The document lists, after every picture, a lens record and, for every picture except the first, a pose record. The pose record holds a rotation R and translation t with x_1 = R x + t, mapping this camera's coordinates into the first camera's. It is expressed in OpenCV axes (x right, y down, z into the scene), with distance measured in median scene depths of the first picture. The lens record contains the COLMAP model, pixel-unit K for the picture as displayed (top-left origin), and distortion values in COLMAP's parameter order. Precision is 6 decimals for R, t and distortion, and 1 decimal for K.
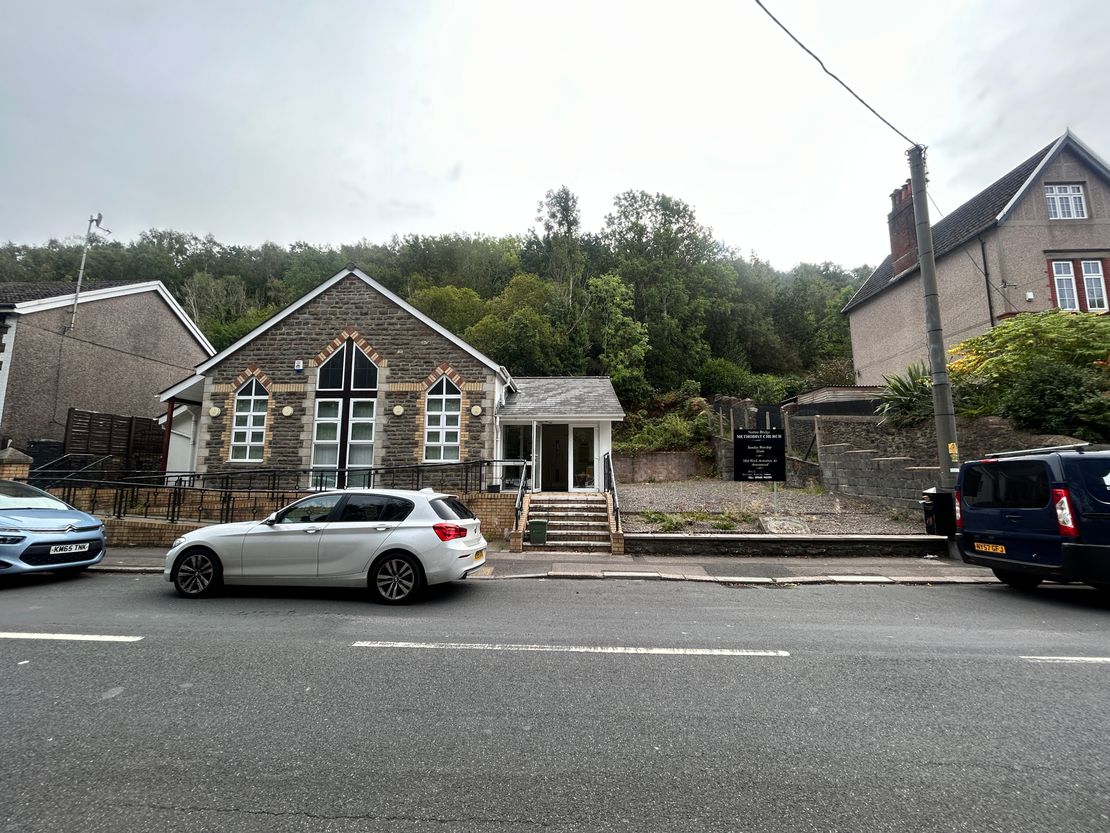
lens RADIAL K [[445.4, 0, 556.1], [0, 445.4, 416.0], [0, 0, 1]] dist [0.000603, -0.000152]
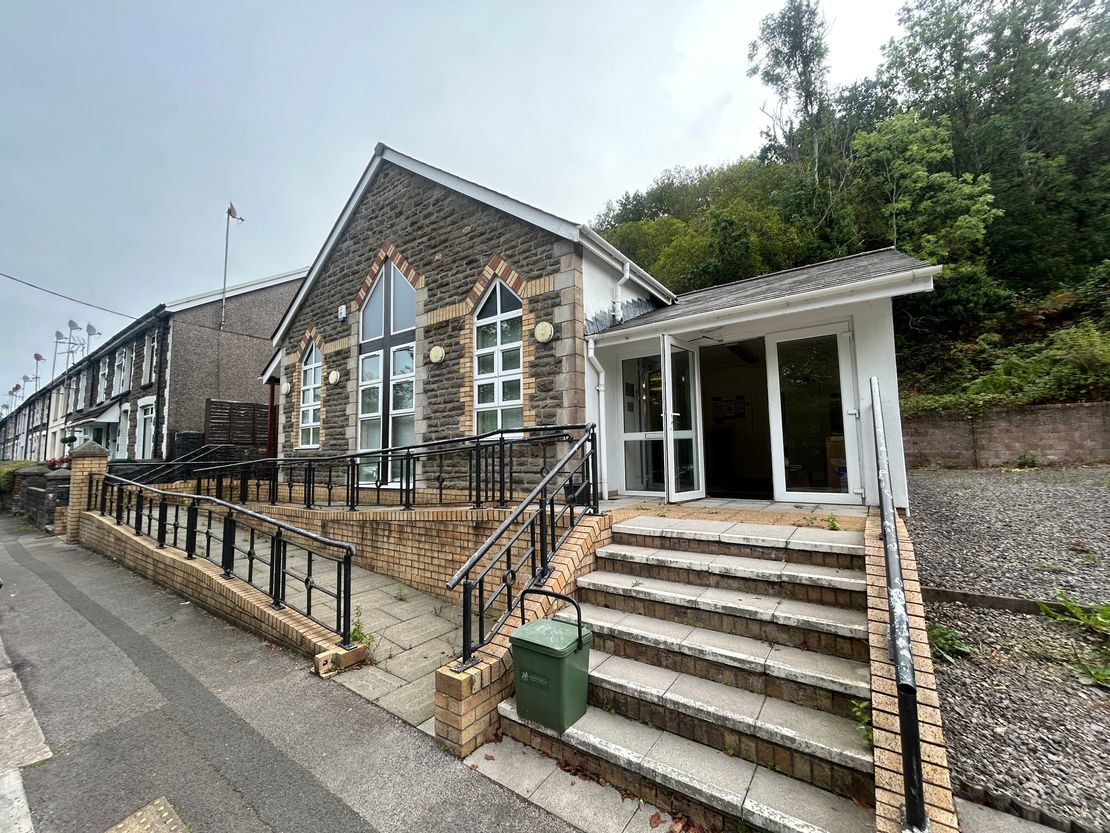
lens RADIAL K [[445.4, 0, 554.1], [0, 445.4, 414.7], [0, 0, 1]] dist [0.000603, -0.000152]
pose [[0.837088, -0.067194, -0.542926, 0.089291], [0.088501, 0.995989, 0.013184, 0.071810], [0.539862, -0.059086, 0.839677, 0.575281]]
